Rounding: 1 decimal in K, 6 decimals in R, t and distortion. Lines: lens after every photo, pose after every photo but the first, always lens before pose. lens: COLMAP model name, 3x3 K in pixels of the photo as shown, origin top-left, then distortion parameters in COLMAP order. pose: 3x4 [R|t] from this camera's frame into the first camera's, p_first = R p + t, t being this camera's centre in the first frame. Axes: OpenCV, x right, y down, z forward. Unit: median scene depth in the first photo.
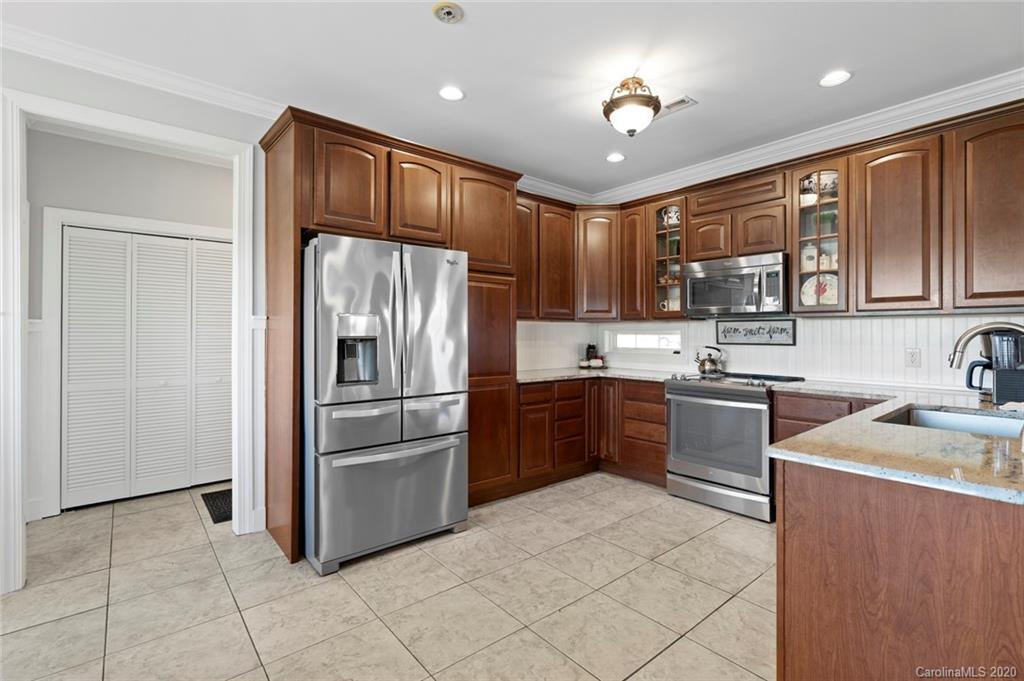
lens RADIAL K [[470.2, 0, 520.7], [0, 470.2, 332.3], [0, 0, 1]] dist [-0.003564, -0.000057]
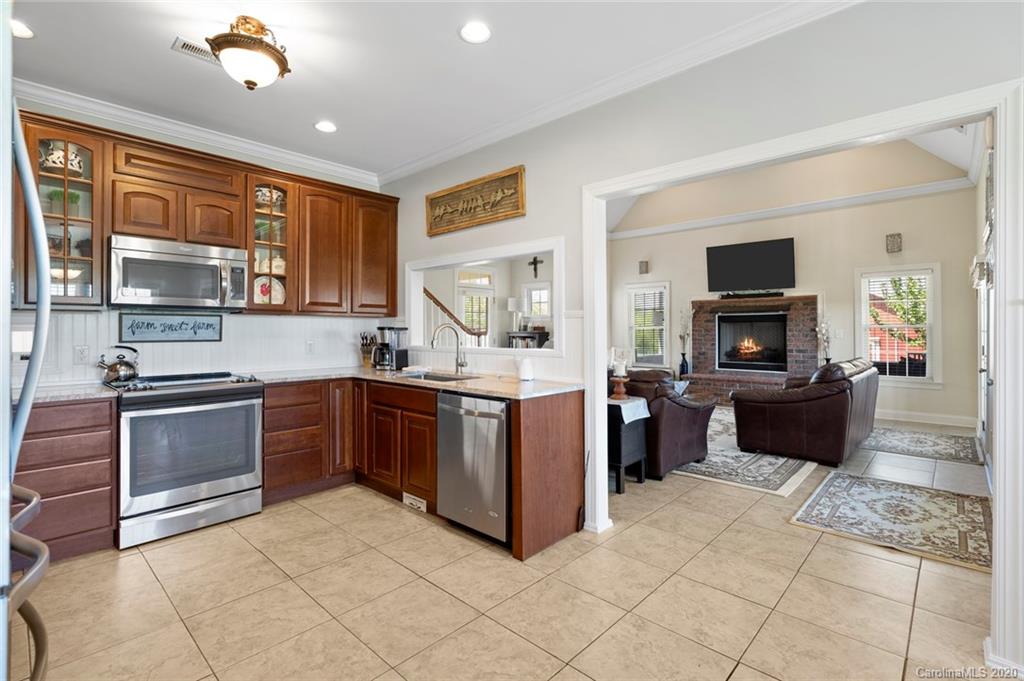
lens RADIAL K [[472.9, 0, 510.1], [0, 472.9, 328.2], [0, 0, 1]] dist [0.001234, 0.000675]
pose [[-0.116153, 0.003786, 0.993224, -0.547772], [-0.004117, 0.999982, -0.004294, 0.002105], [-0.993223, -0.004588, -0.116136, 0.552959]]
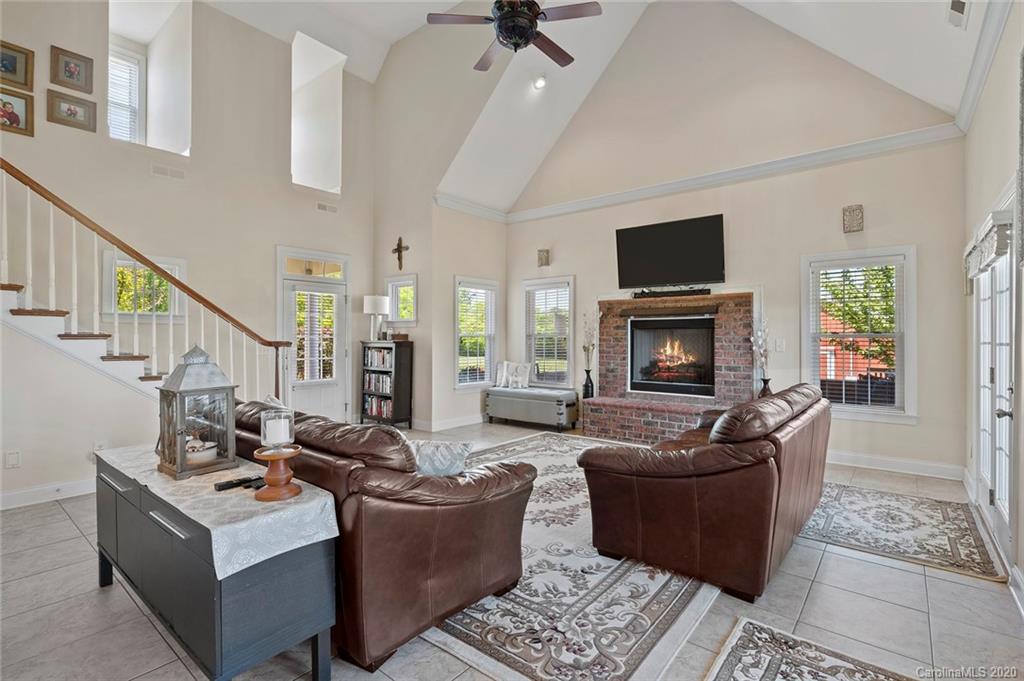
lens RADIAL K [[477.0, 0, 512.0], [0, 477.0, 340.5], [0, 0, 1]] dist [-0.001172, -0.000145]
pose [[-0.183453, -0.005069, 0.983015, 0.131277], [-0.007161, 0.999967, 0.003820, -0.004463], [-0.983002, -0.006339, -0.183483, -0.122353]]
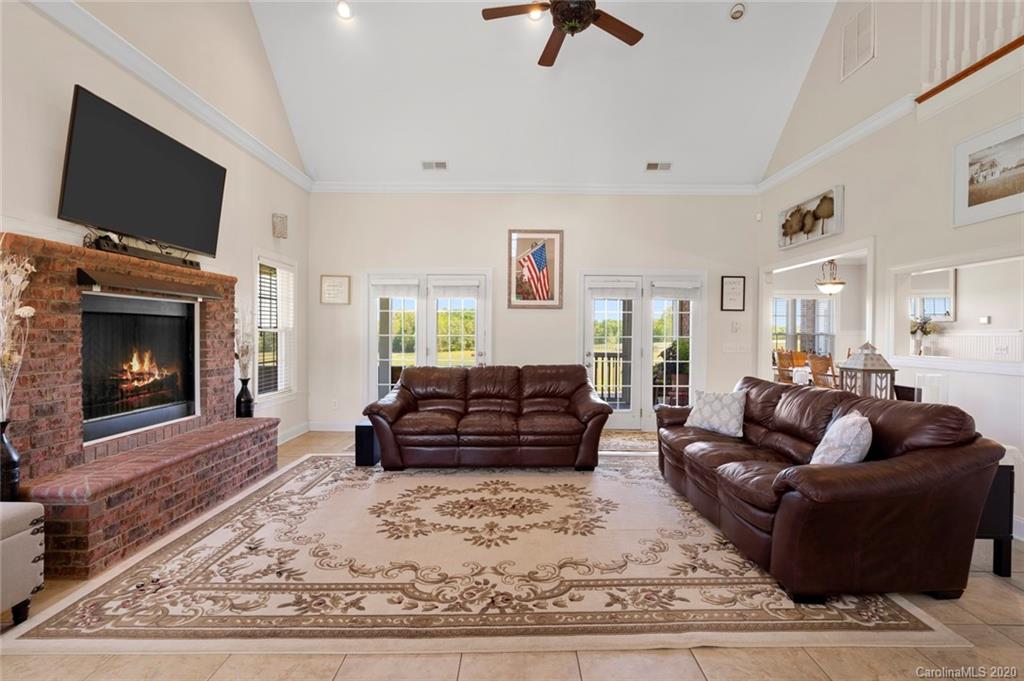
lens RADIAL K [[462.0, 0, 520.1], [0, 462.0, 342.3], [0, 0, 1]] dist [-0.001387, 0.000454]
pose [[-0.636403, 0.011406, -0.771273, 2.410305], [-0.002266, 0.999859, 0.016656, -0.008172], [0.771354, 0.012348, -0.636287, 0.299395]]
